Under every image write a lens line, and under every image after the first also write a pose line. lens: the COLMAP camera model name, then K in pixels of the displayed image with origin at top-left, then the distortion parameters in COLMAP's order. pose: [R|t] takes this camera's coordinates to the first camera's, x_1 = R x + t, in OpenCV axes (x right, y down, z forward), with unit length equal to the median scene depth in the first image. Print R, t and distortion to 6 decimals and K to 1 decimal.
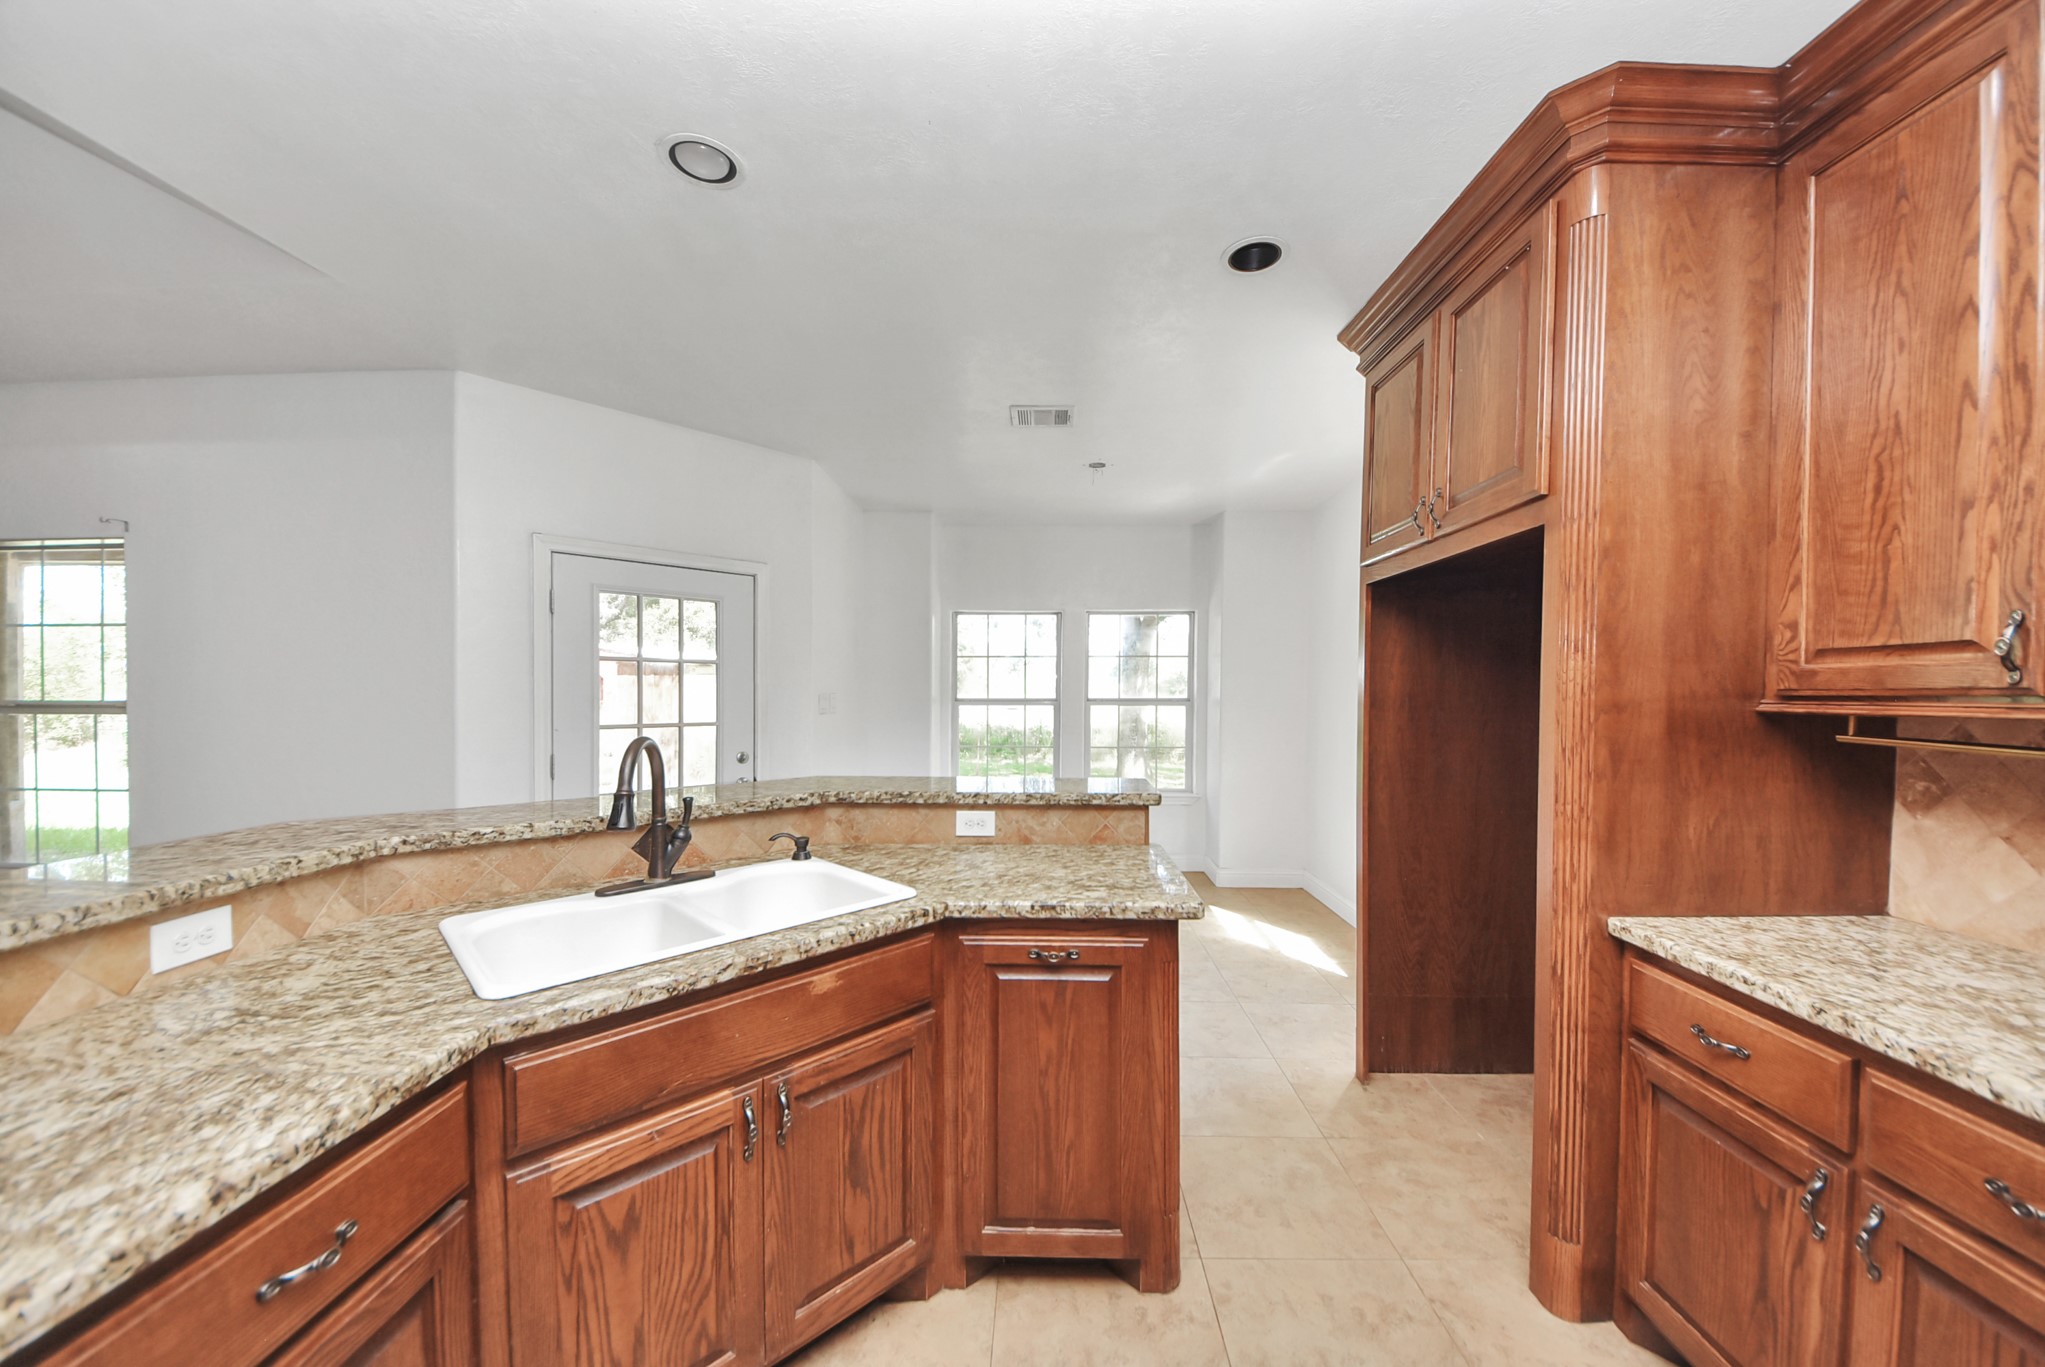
lens RADIAL K [[722.2, 0, 1040.6], [0, 722.2, 700.1], [0, 0, 1]] dist [0.034276, -0.019243]
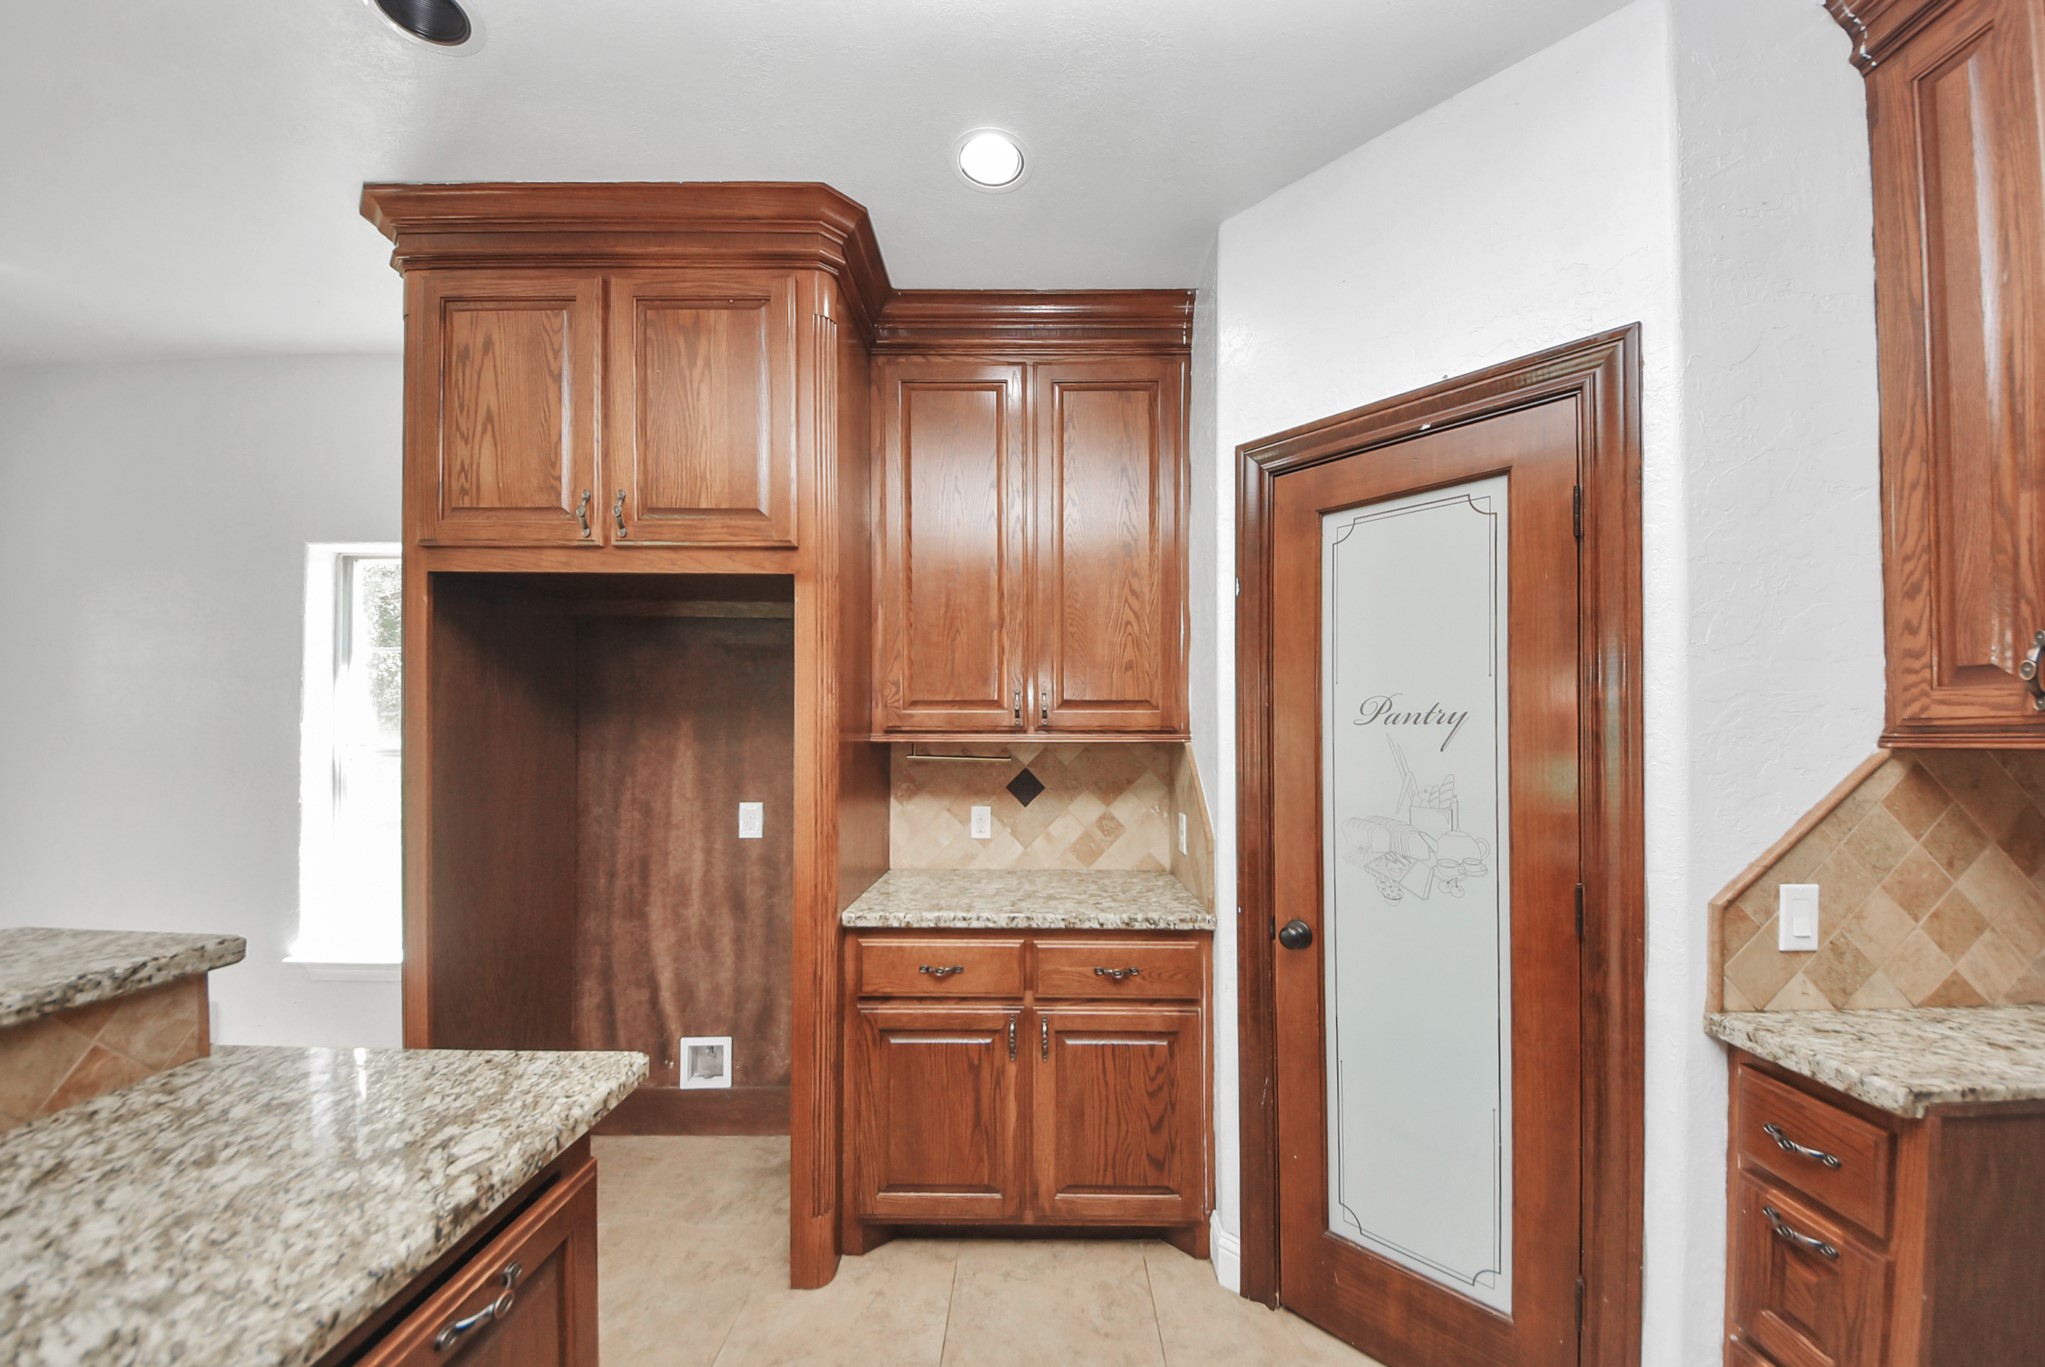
lens RADIAL K [[753.8, 0, 1032.2], [0, 753.8, 723.2], [0, 0, 1]] dist [0.063383, -0.032890]
pose [[0.003240, 0.011303, 0.999931, -0.463364], [0.008514, 0.999900, -0.011330, -0.001122], [-0.999959, 0.008551, 0.003144, 0.653085]]
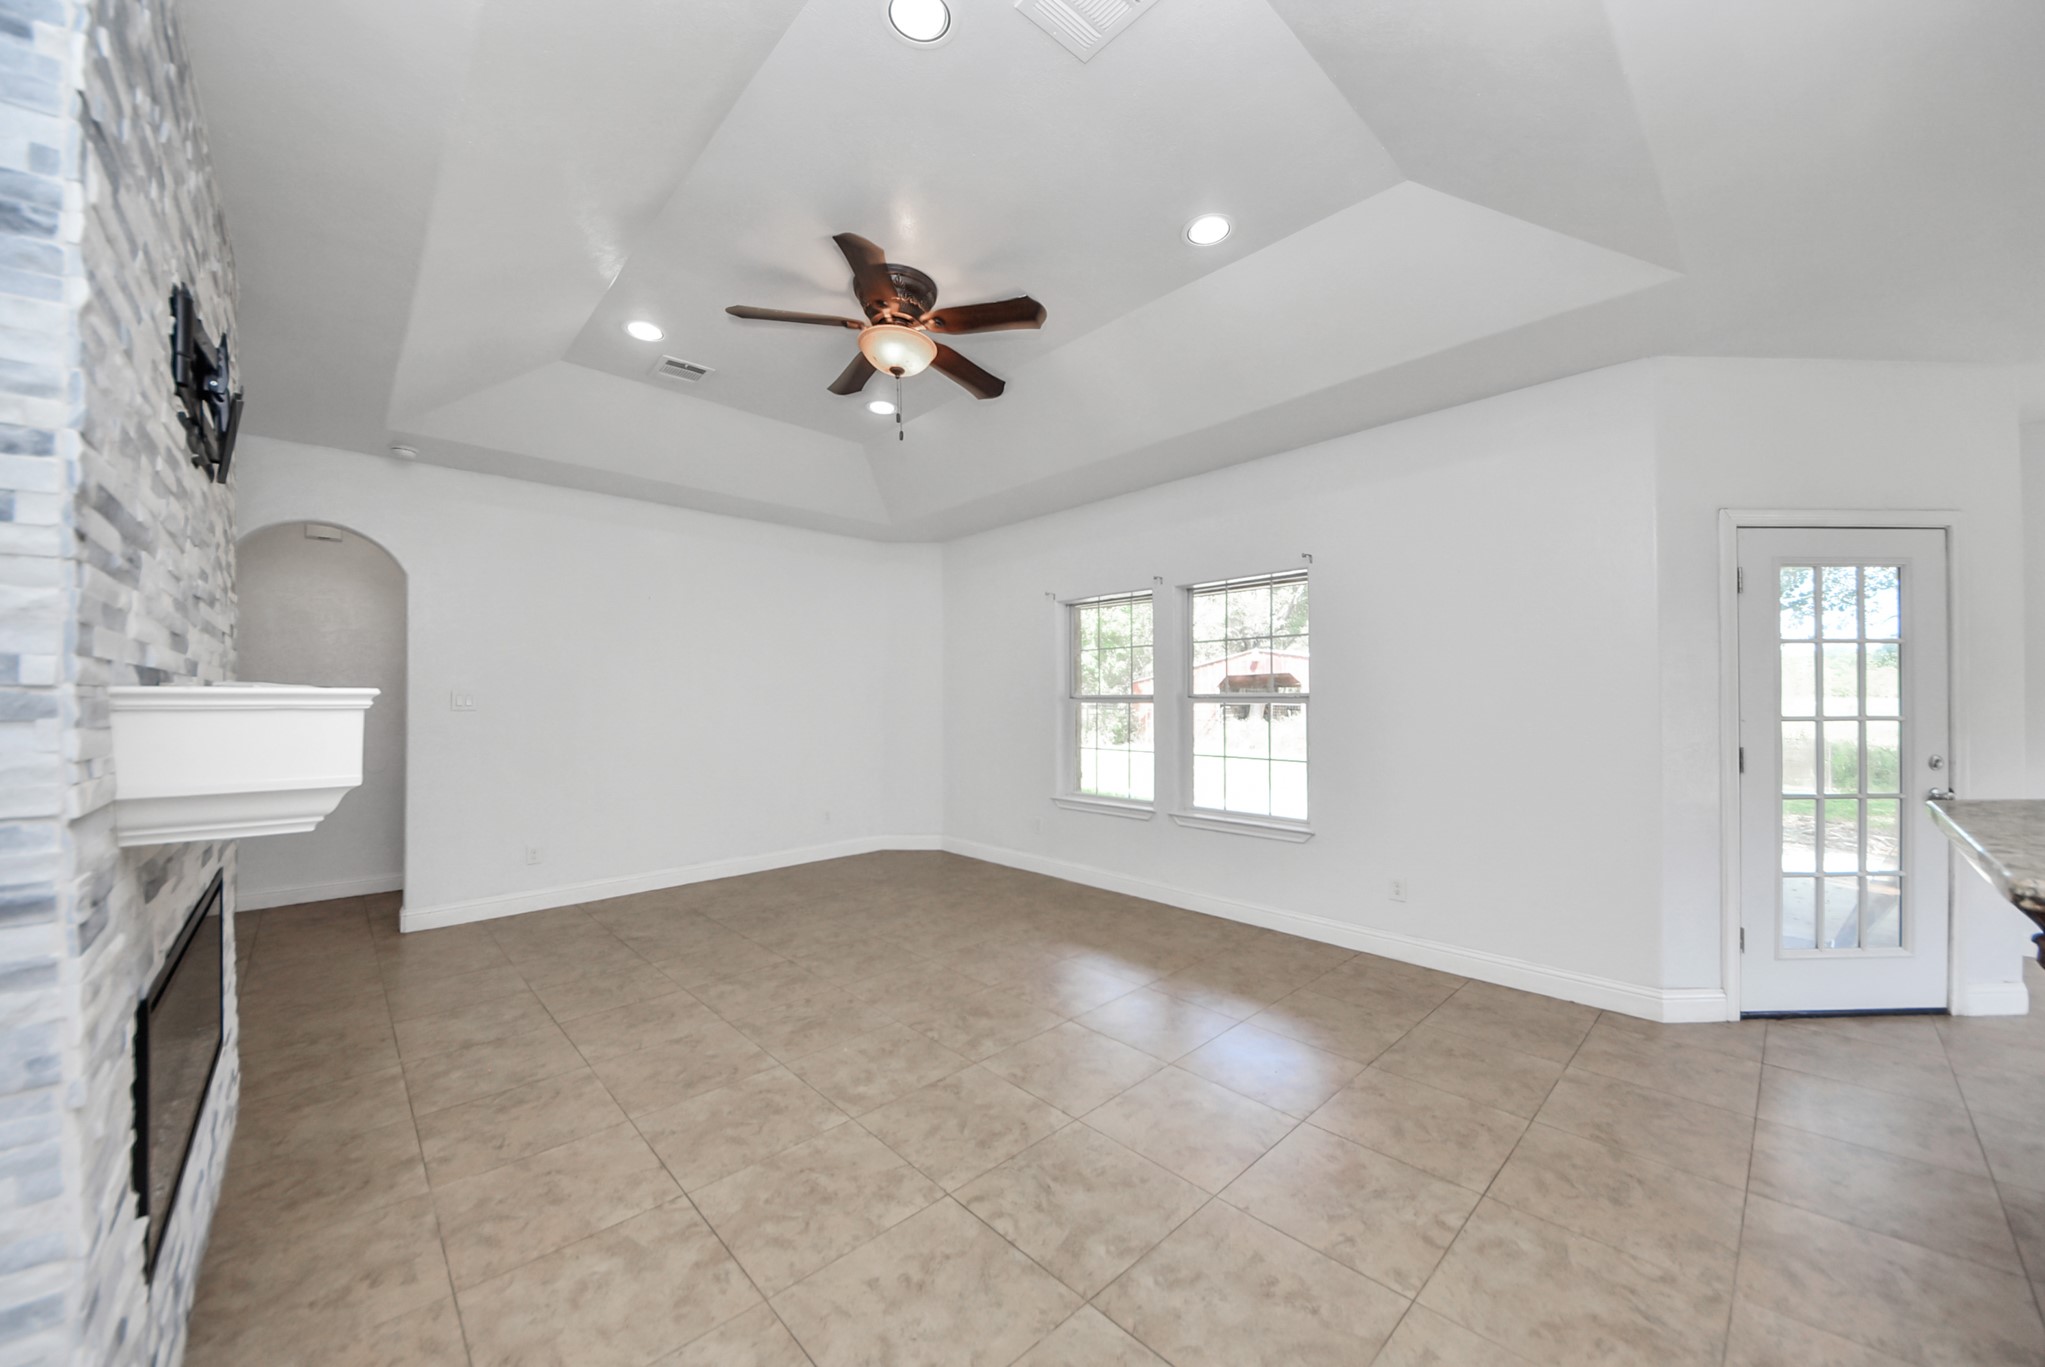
lens RADIAL K [[746.1, 0, 1017.0], [0, 746.1, 689.6], [0, 0, 1]] dist [0.078466, -0.031428]
pose [[0.676276, -0.016549, -0.736462, -1.130488], [0.001924, 0.999784, -0.020698, 0.039548], [0.736646, 0.012581, 0.676162, -0.565131]]
